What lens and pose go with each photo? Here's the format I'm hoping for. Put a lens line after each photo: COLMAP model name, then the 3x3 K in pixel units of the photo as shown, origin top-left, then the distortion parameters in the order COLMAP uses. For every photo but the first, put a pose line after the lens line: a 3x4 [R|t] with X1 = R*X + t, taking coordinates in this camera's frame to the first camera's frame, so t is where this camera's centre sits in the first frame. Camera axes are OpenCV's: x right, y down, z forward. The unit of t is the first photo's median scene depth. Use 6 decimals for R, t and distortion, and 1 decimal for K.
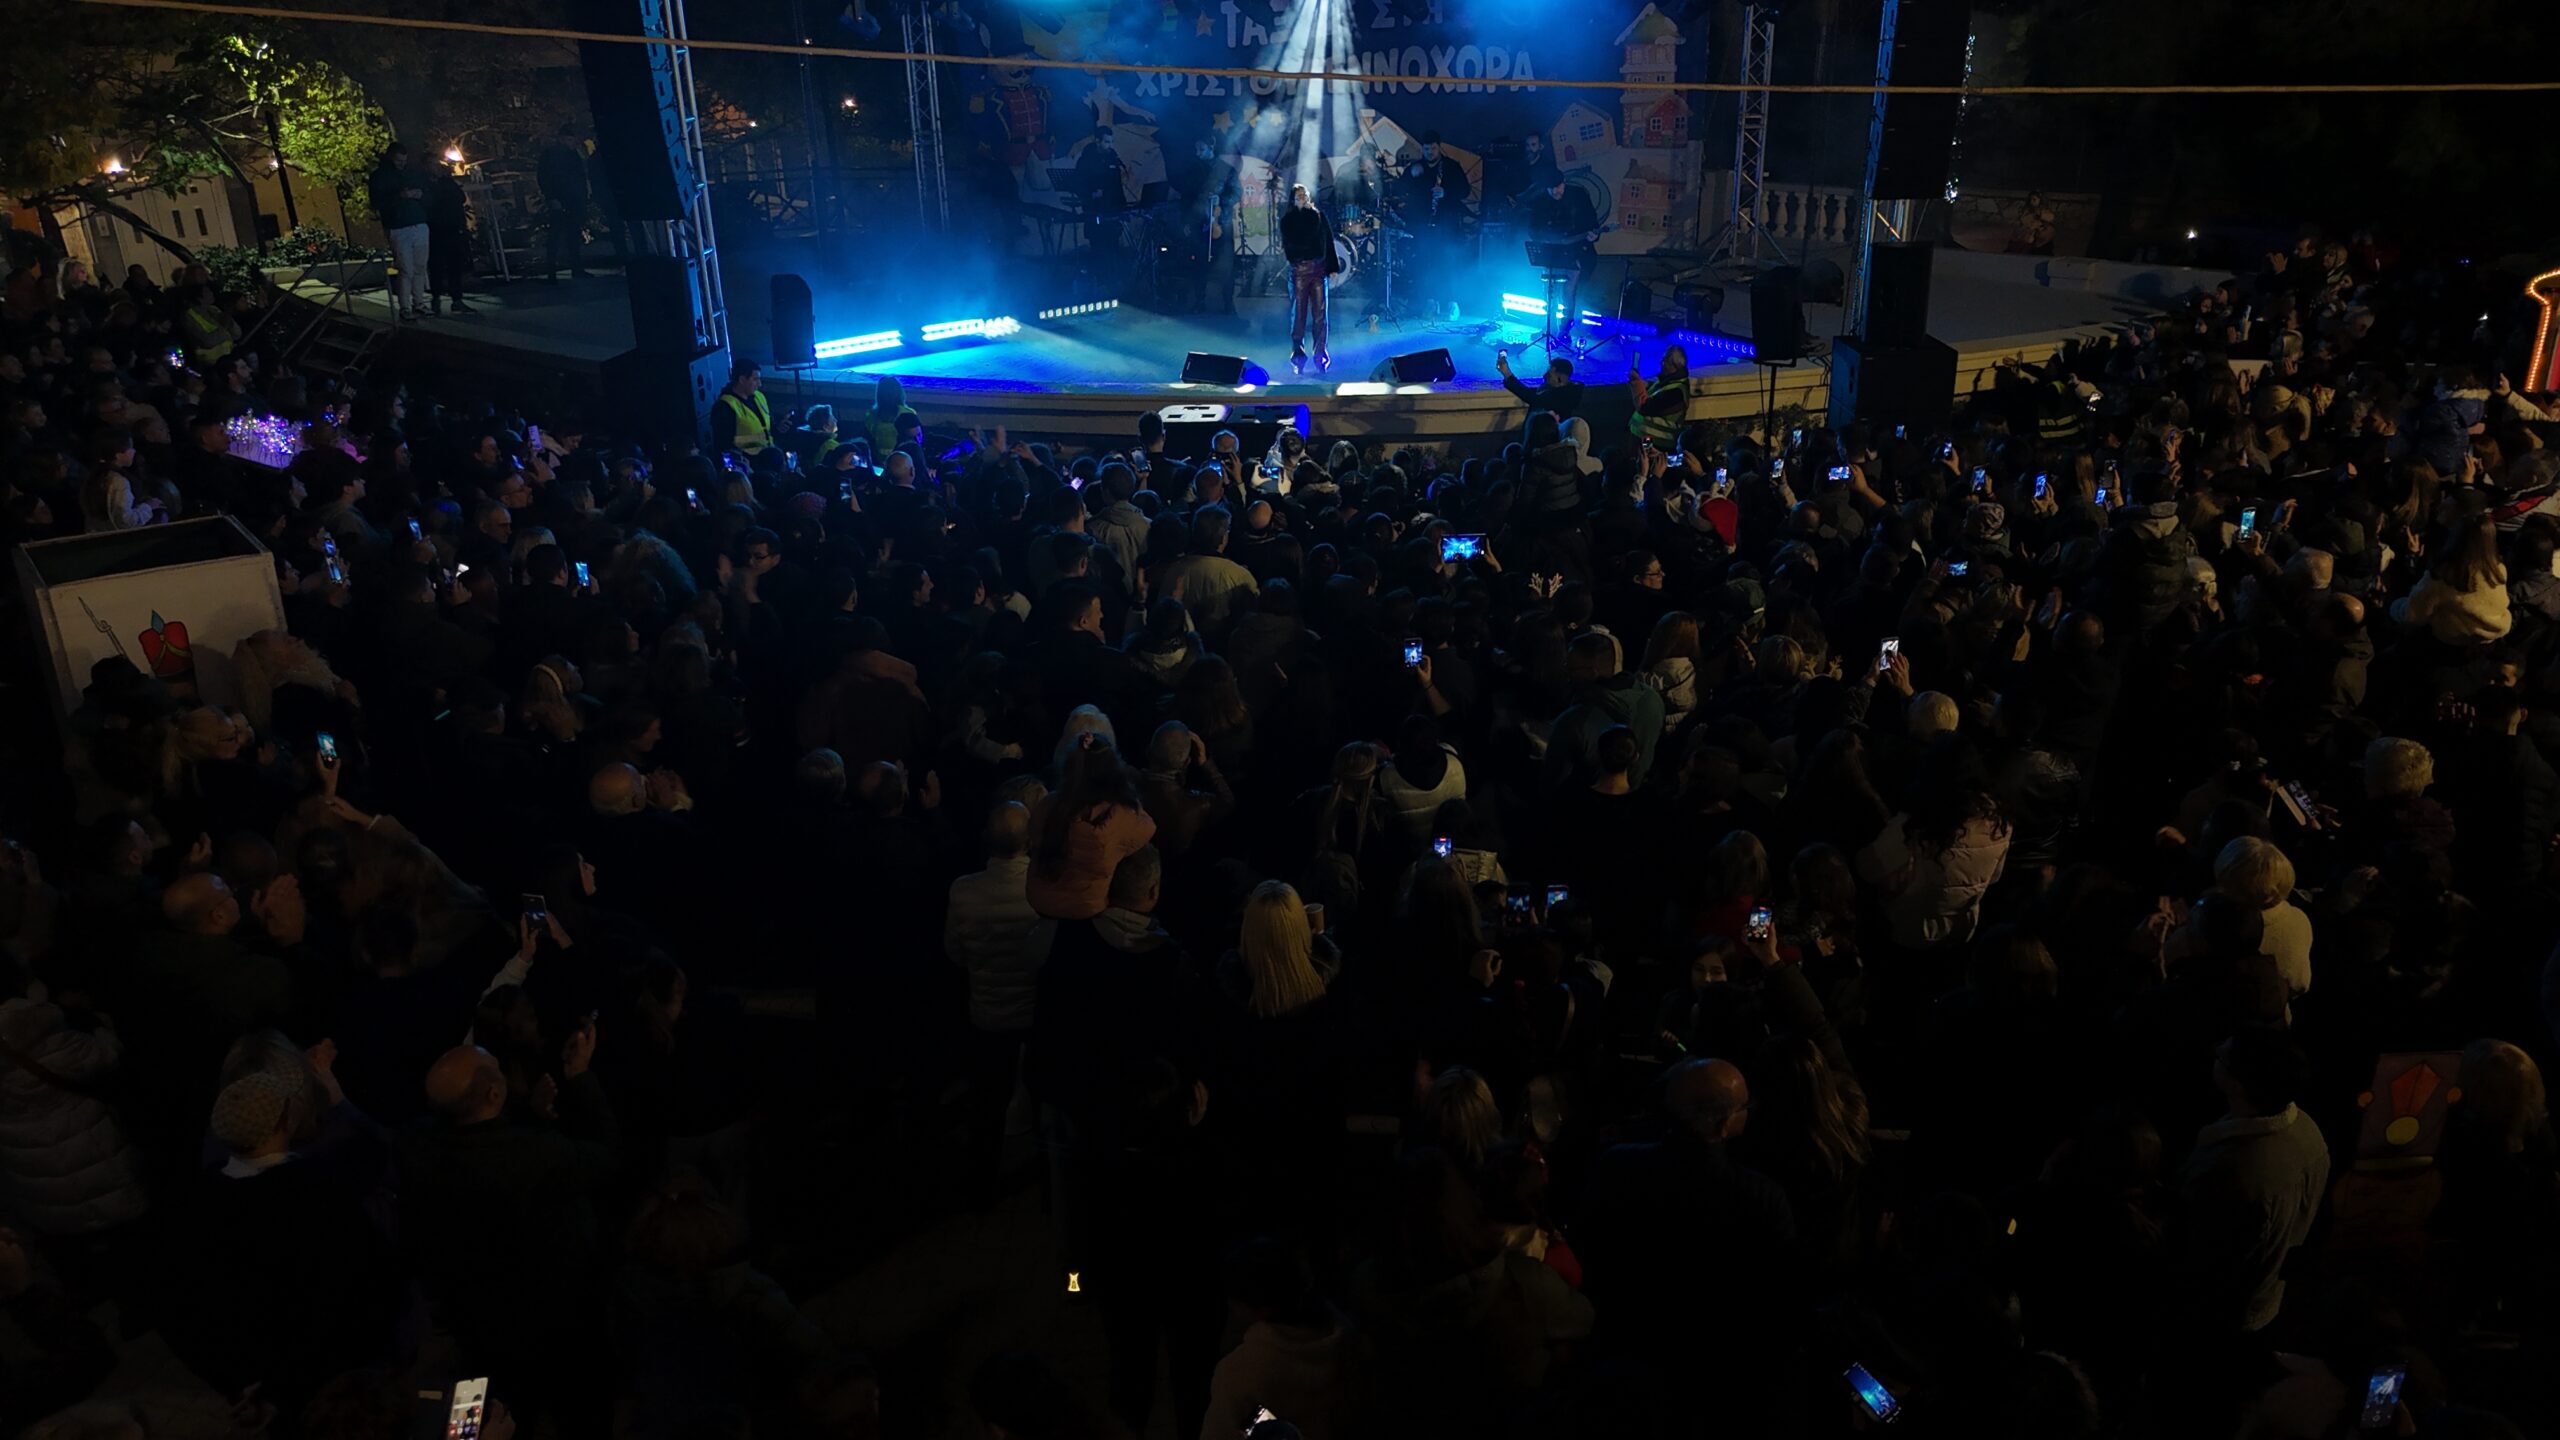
lens RADIAL K [[1876.8, 0, 1290.7], [0, 1876.8, 733.7], [0, 0, 1]] dist [0.078495, -0.075880]
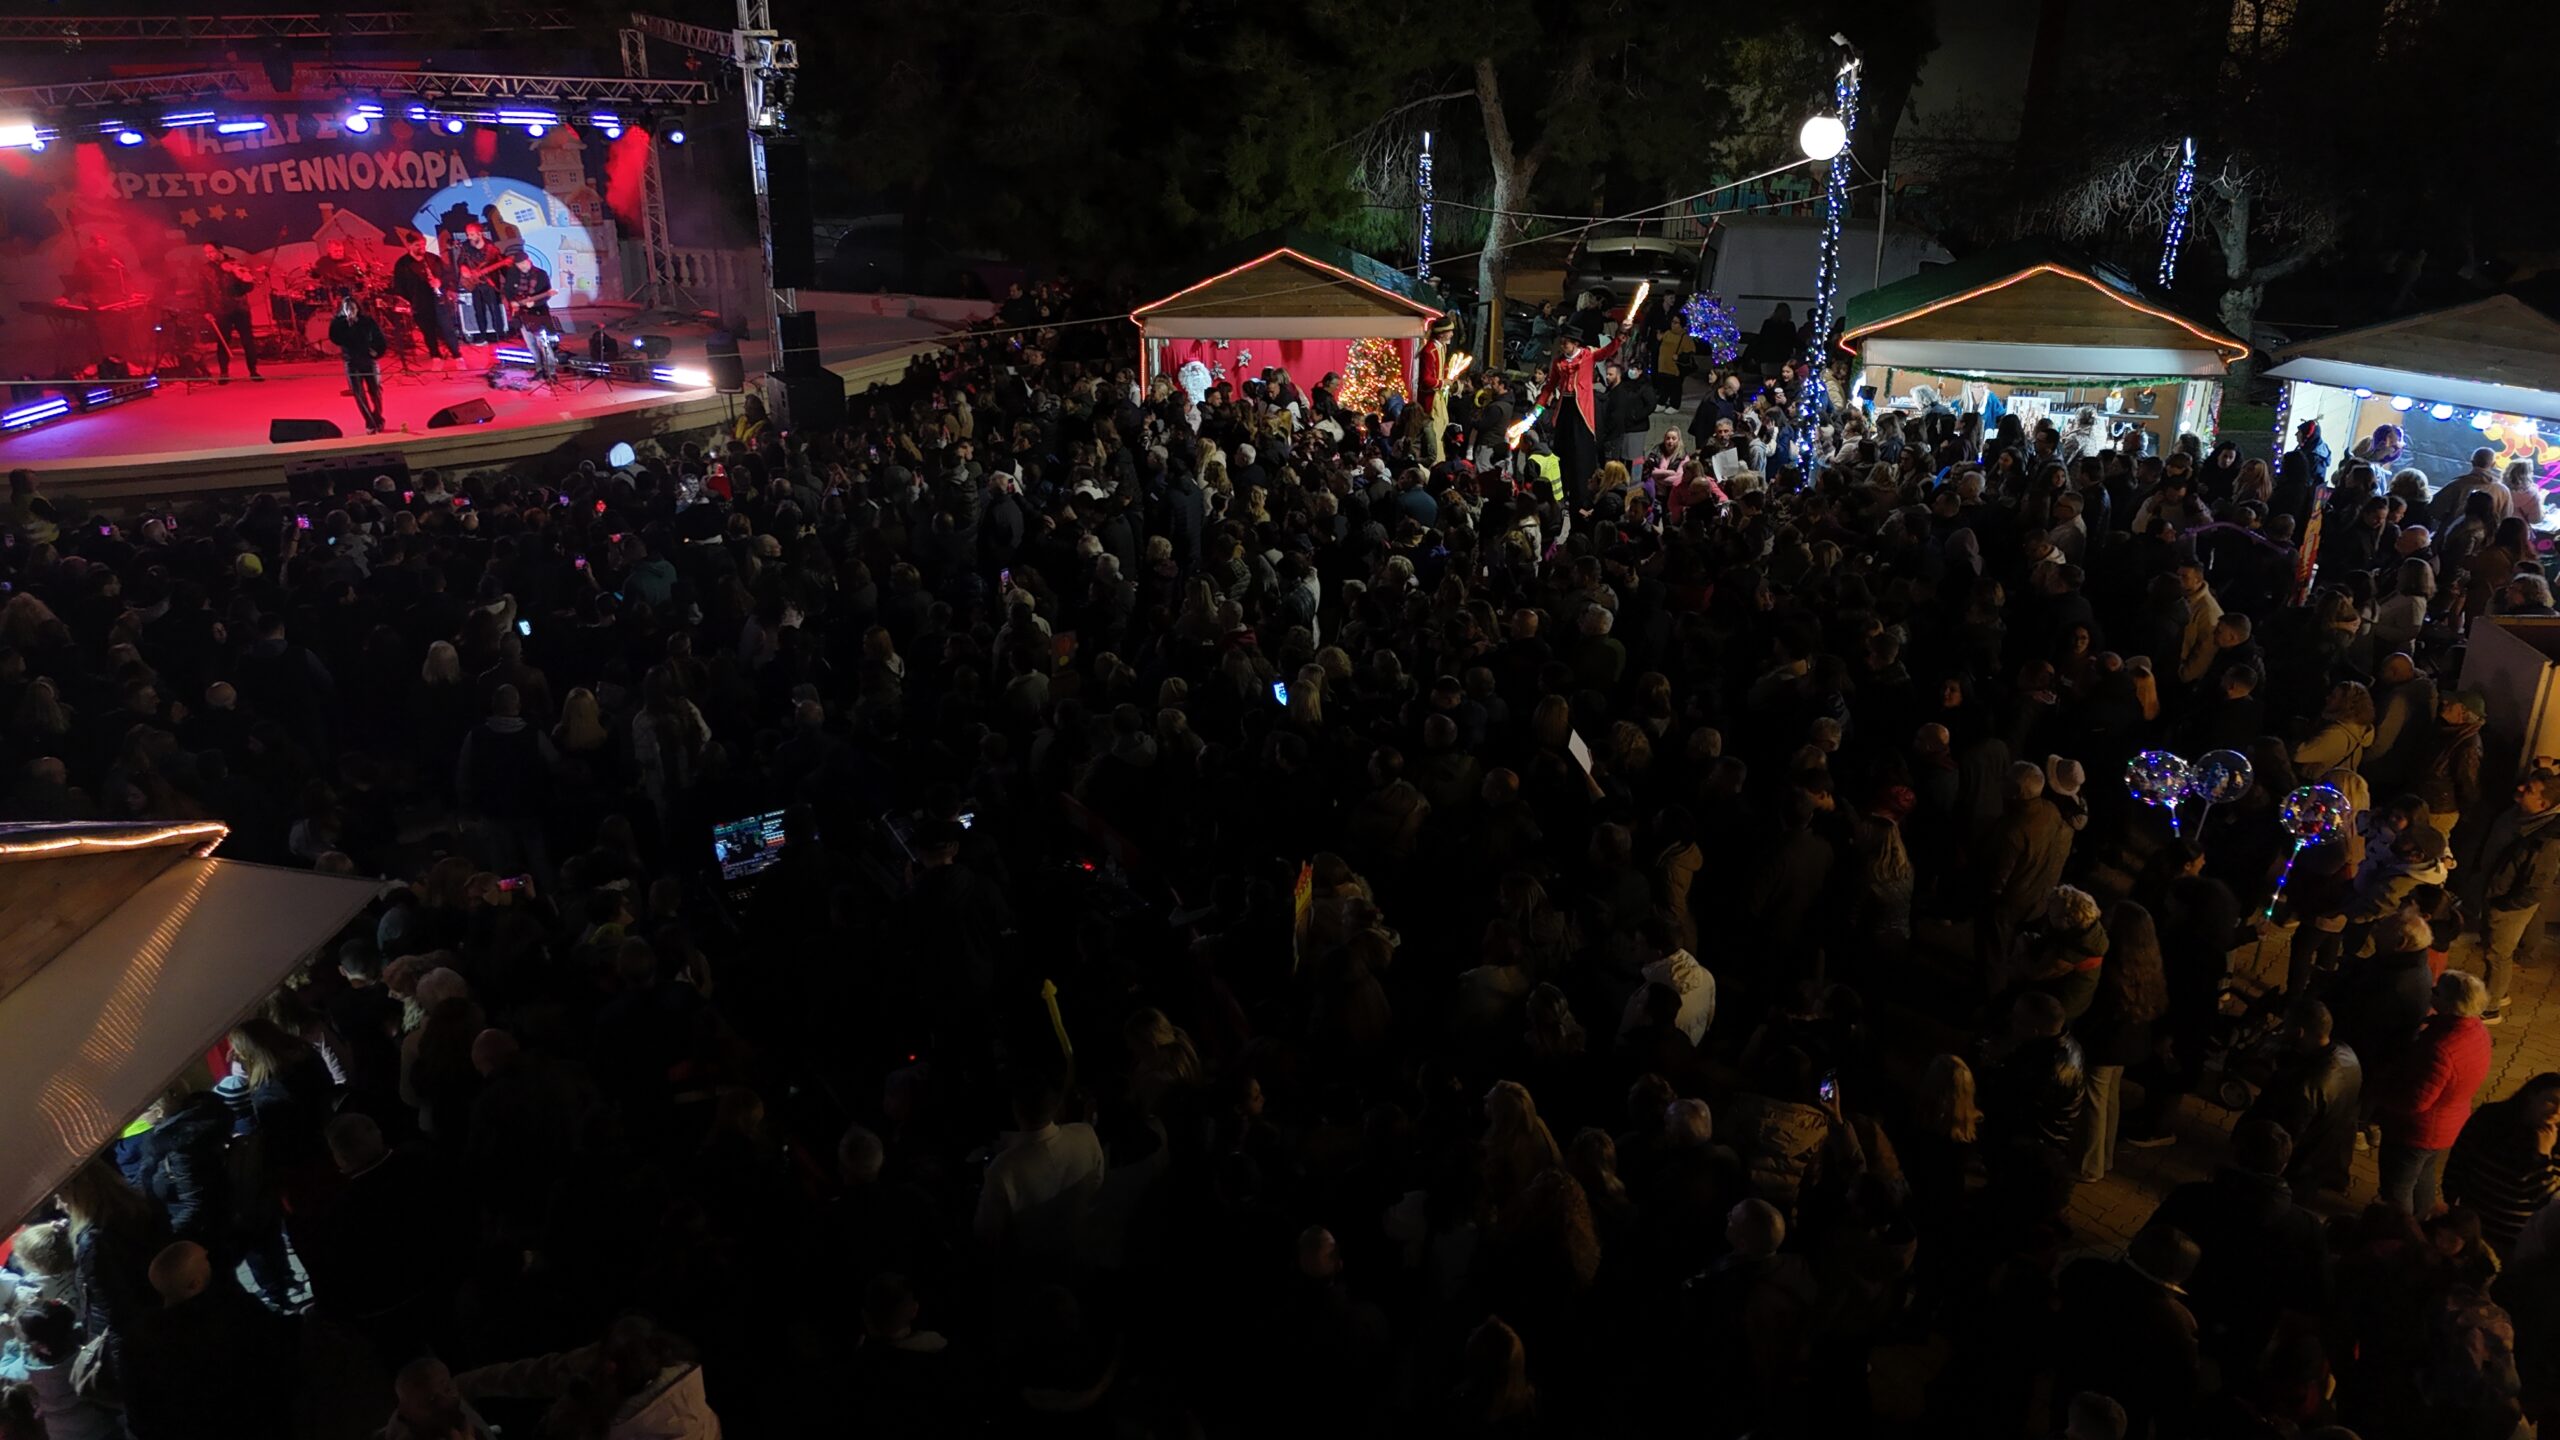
lens RADIAL K [[1876.8, 0, 1285.5], [0, 1876.8, 722.7], [0, 0, 1]] dist [0.078495, -0.075880]
pose [[0.835545, -0.186876, 0.516663, -0.143039], [0.183796, 0.981270, 0.057690, 0.042882], [-0.517767, 0.046758, 0.854243, -0.364038]]
